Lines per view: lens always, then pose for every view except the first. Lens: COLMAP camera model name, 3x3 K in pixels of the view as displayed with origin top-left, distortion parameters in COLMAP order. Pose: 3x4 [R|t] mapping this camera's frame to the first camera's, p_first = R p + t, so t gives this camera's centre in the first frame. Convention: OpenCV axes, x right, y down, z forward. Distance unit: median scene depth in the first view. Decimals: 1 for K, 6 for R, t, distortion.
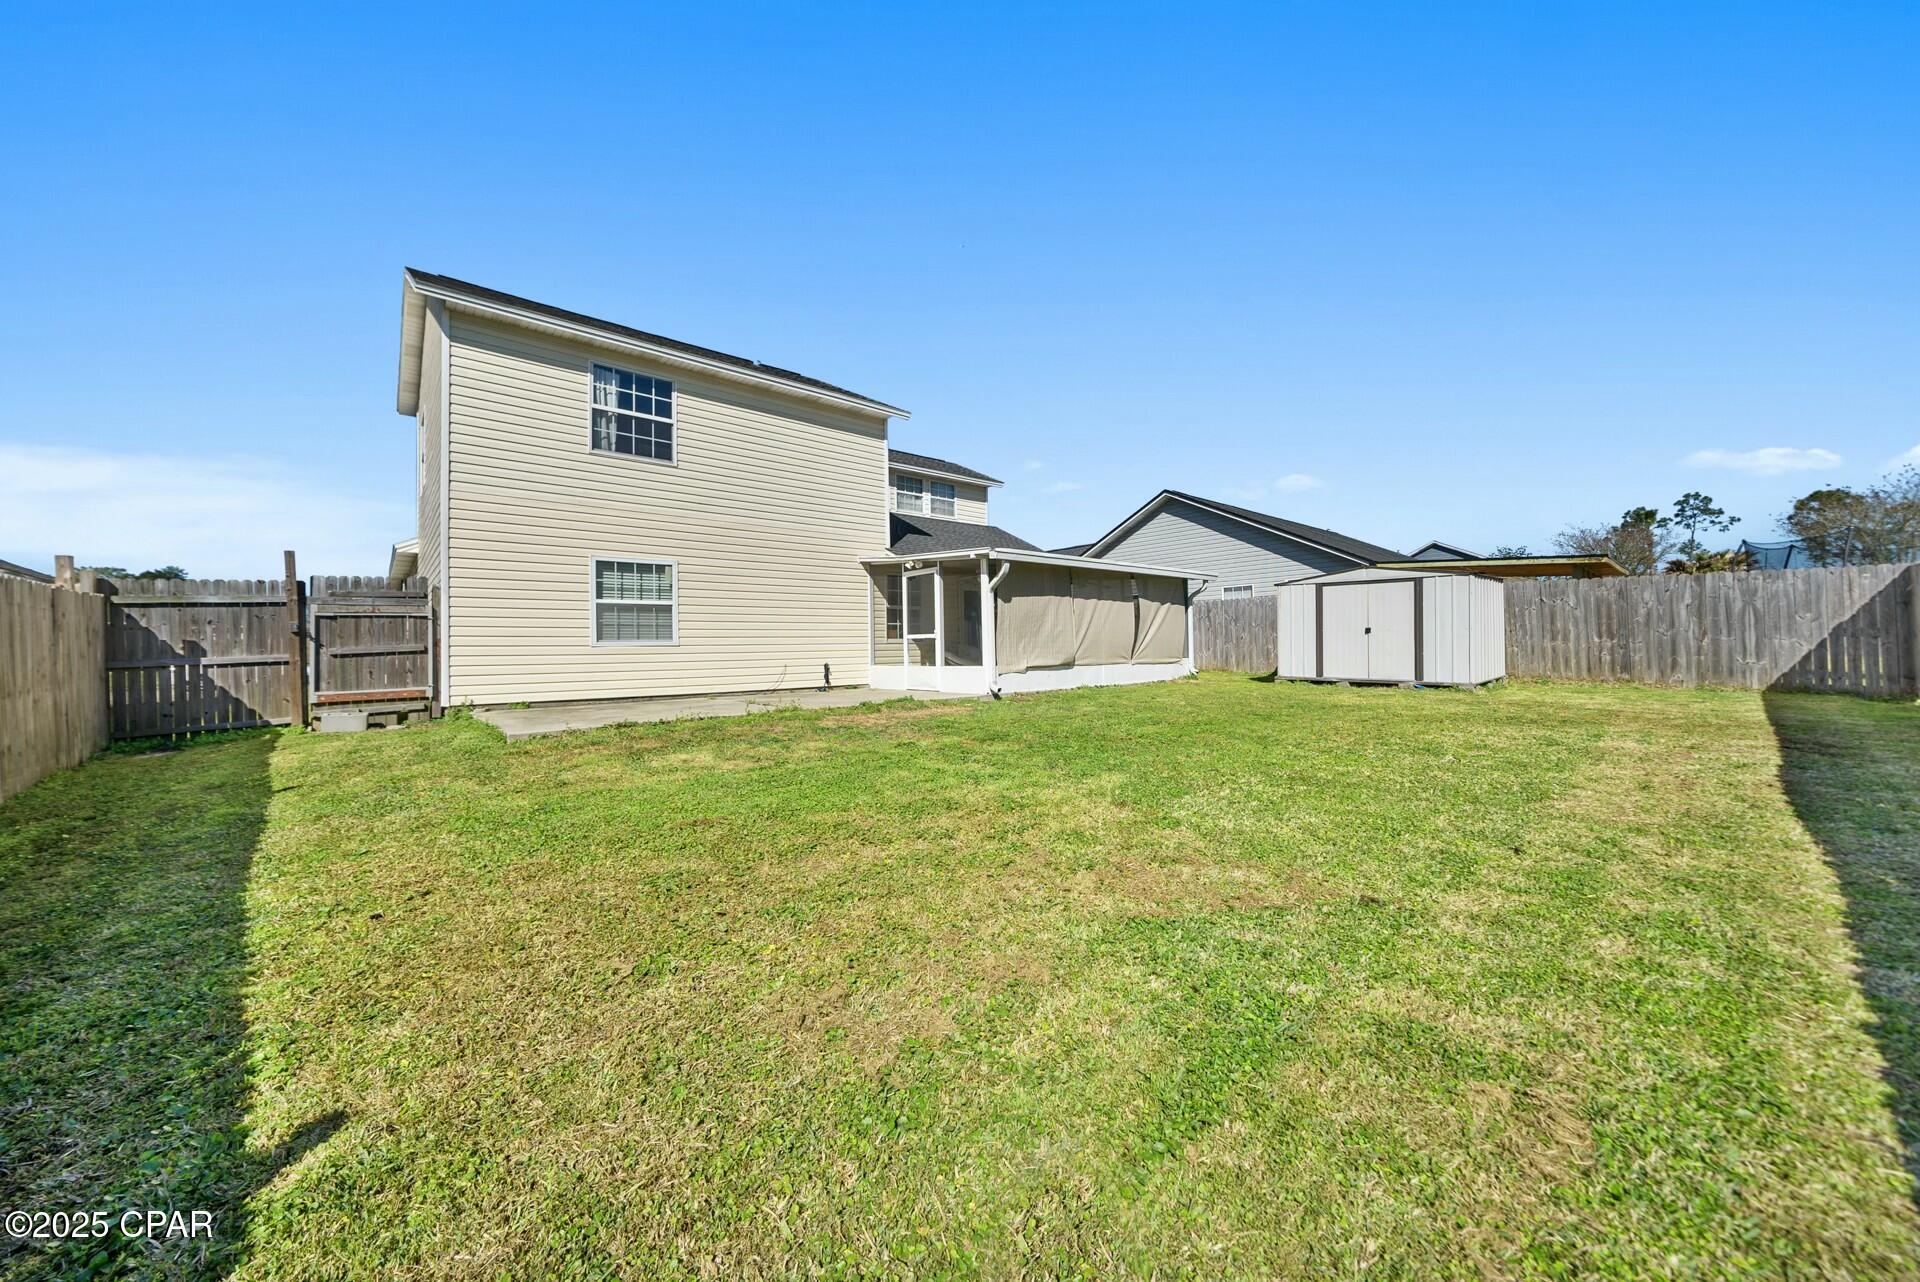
lens RADIAL K [[669.7, 0, 960.5], [0, 669.7, 646.0], [0, 0, 1]] dist [-0.009352, 0.000119]
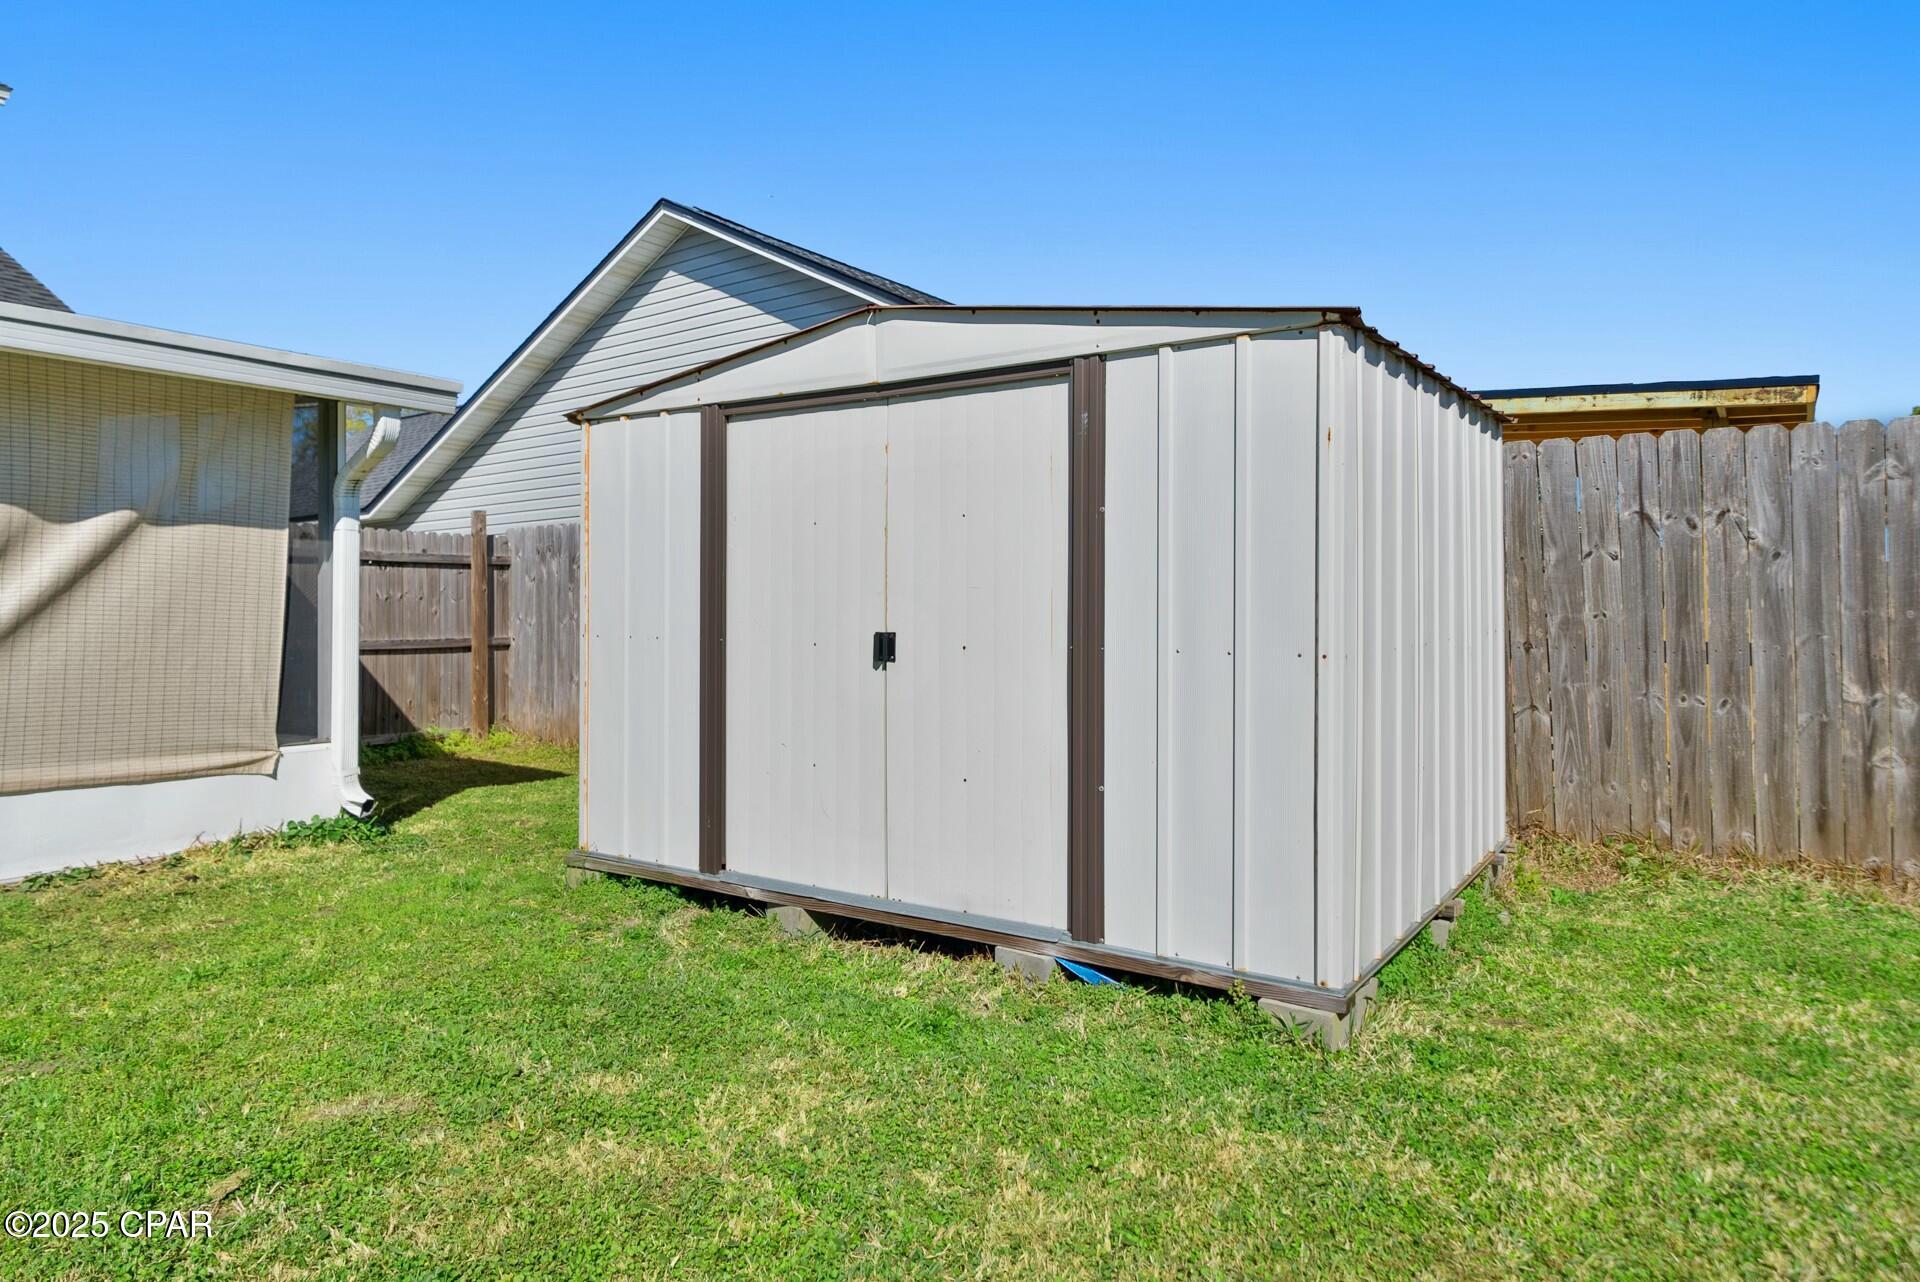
lens RADIAL K [[1163.5, 0, 960.0], [0, 1163.5, 631.8], [0, 0, 1]] dist [0.001481, -0.000148]
pose [[0.970441, 0.006243, 0.241257, 0.545587], [-0.008220, 0.999940, 0.007189, -0.029923], [-0.241198, -0.008960, 0.970435, 0.665229]]
